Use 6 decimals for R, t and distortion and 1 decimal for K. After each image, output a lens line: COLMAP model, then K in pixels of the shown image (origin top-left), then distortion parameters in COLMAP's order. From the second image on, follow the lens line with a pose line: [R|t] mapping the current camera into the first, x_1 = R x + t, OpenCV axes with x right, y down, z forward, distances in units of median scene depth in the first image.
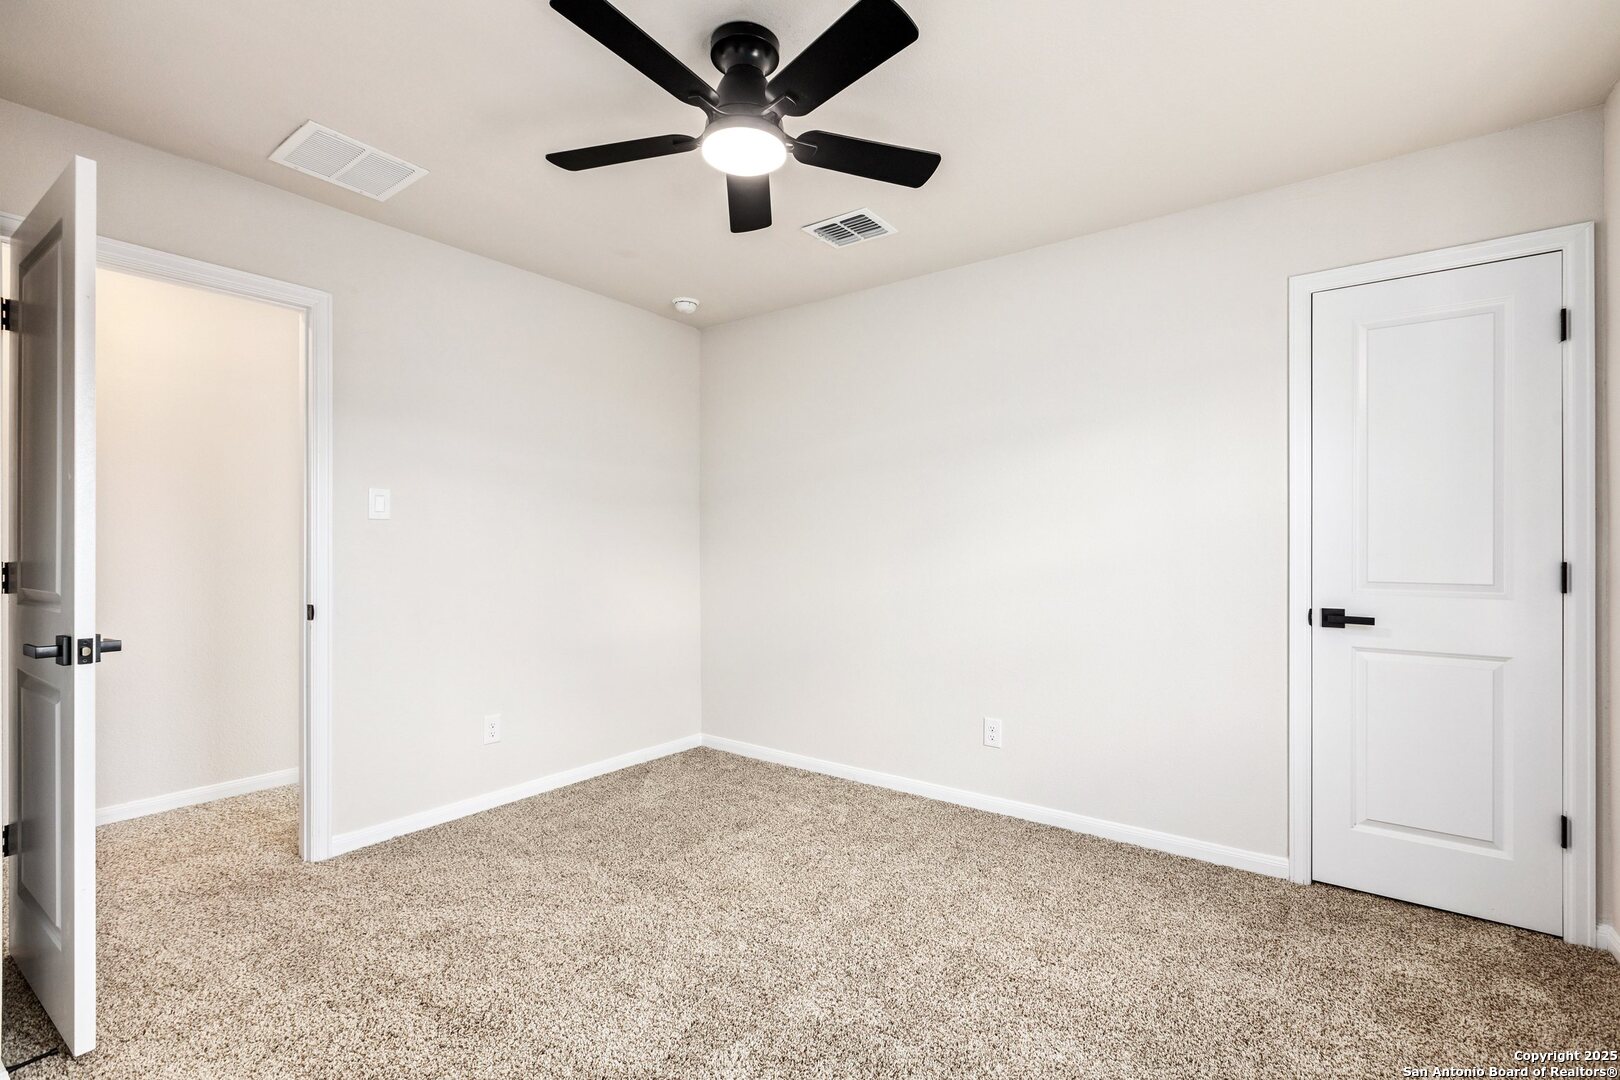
lens RADIAL K [[719.0, 0, 820.1], [0, 719.0, 542.3], [0, 0, 1]] dist [-0.002097, -0.000068]
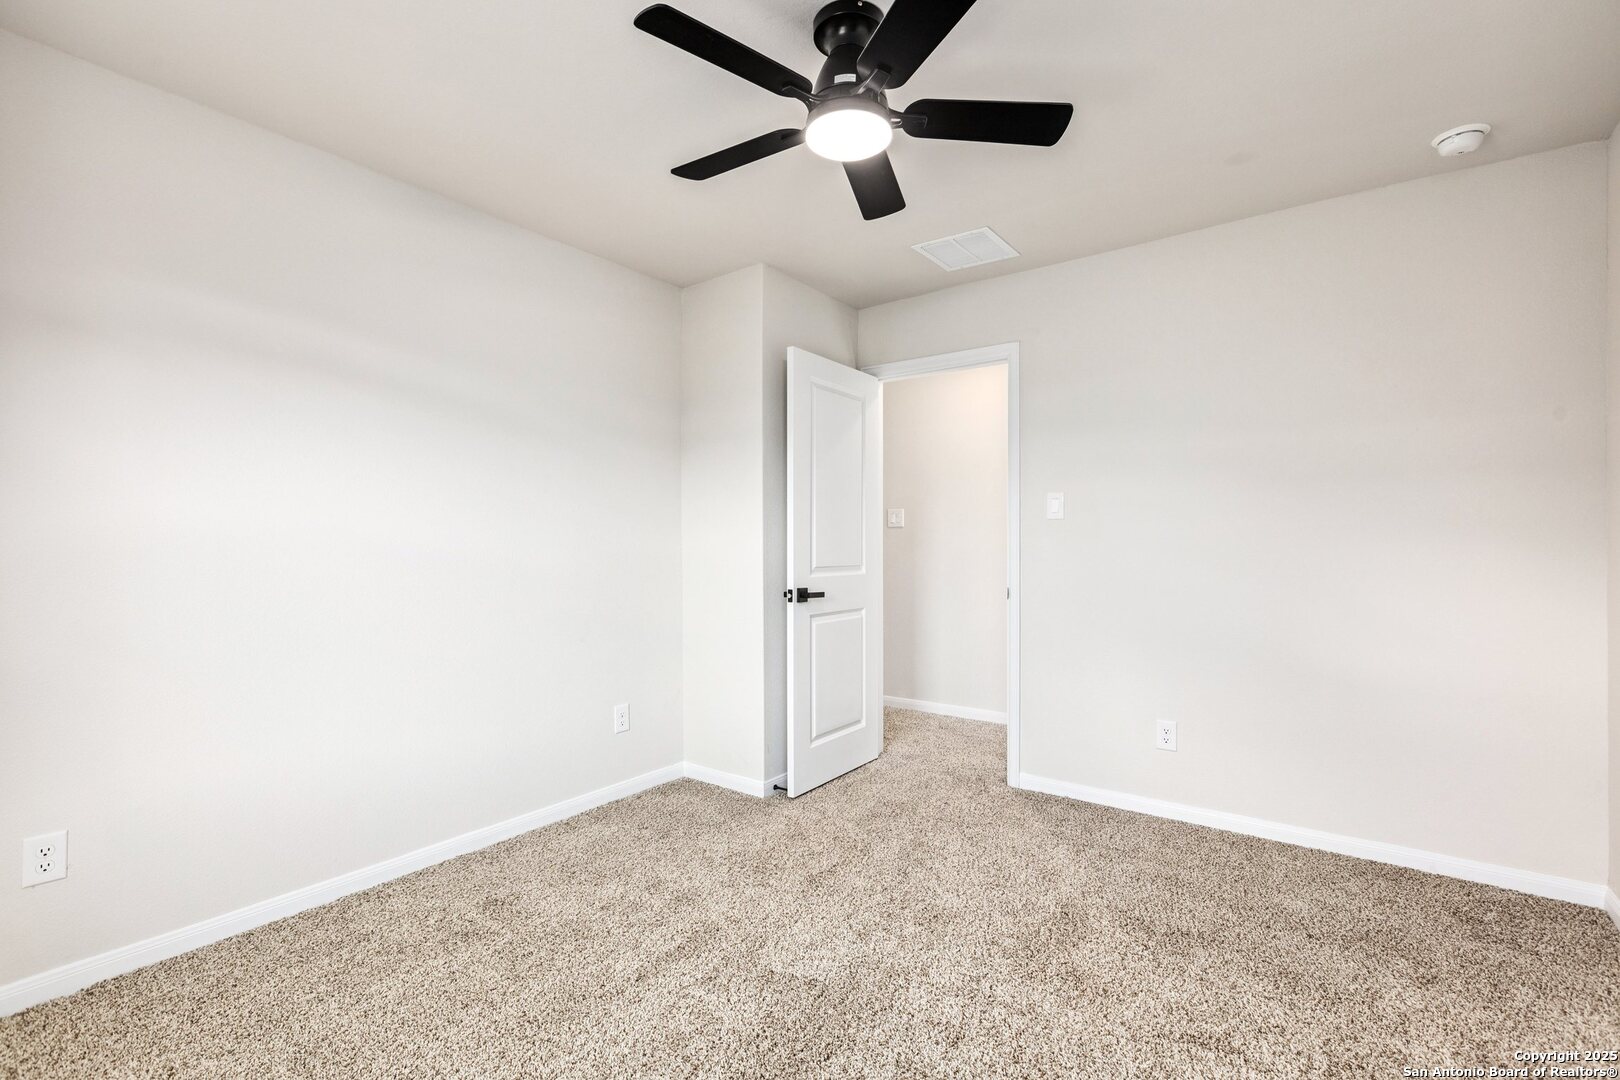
lens RADIAL K [[738.7, 0, 804.2], [0, 738.7, 539.7], [0, 0, 1]] dist [-0.000436, 0.000035]
pose [[-0.018434, 0.002224, -0.999828, 0.595481], [0.014275, 0.999896, 0.001961, -0.006909], [0.999728, -0.014236, -0.018464, 0.618295]]
